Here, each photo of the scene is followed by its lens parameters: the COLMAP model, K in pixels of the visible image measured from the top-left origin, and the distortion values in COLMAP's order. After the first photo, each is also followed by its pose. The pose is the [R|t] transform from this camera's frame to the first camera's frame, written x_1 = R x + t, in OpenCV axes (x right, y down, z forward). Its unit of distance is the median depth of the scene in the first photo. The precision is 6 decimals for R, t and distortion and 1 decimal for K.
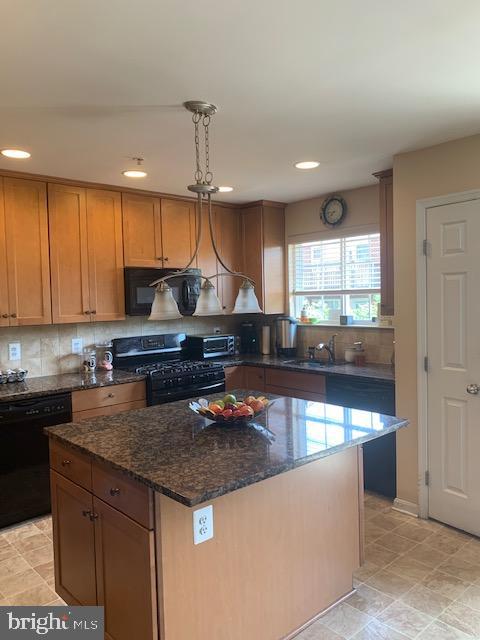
lens RADIAL K [[497.3, 0, 240.0], [0, 497.3, 320.0], [0, 0, 1]] dist [0.093984, 0.000561]
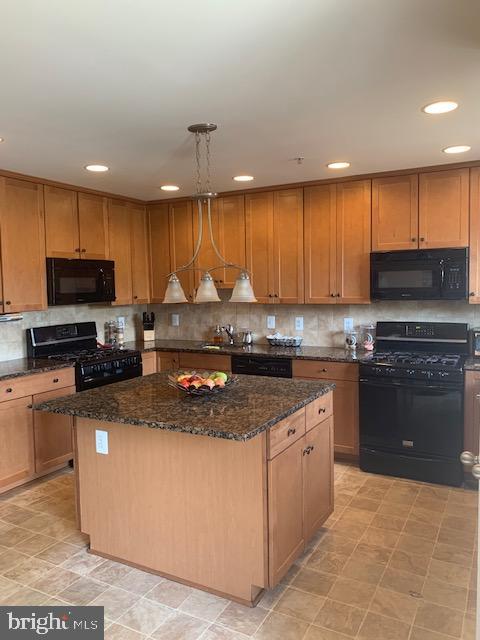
lens RADIAL K [[497.3, 0, 240.0], [0, 497.3, 320.0], [0, 0, 1]] dist [0.093984, 0.000561]
pose [[0.321904, 0.085608, -0.942894, 0.668274], [-0.034921, 0.996300, 0.078534, -0.039179], [0.946128, 0.007647, 0.323702, 0.424018]]
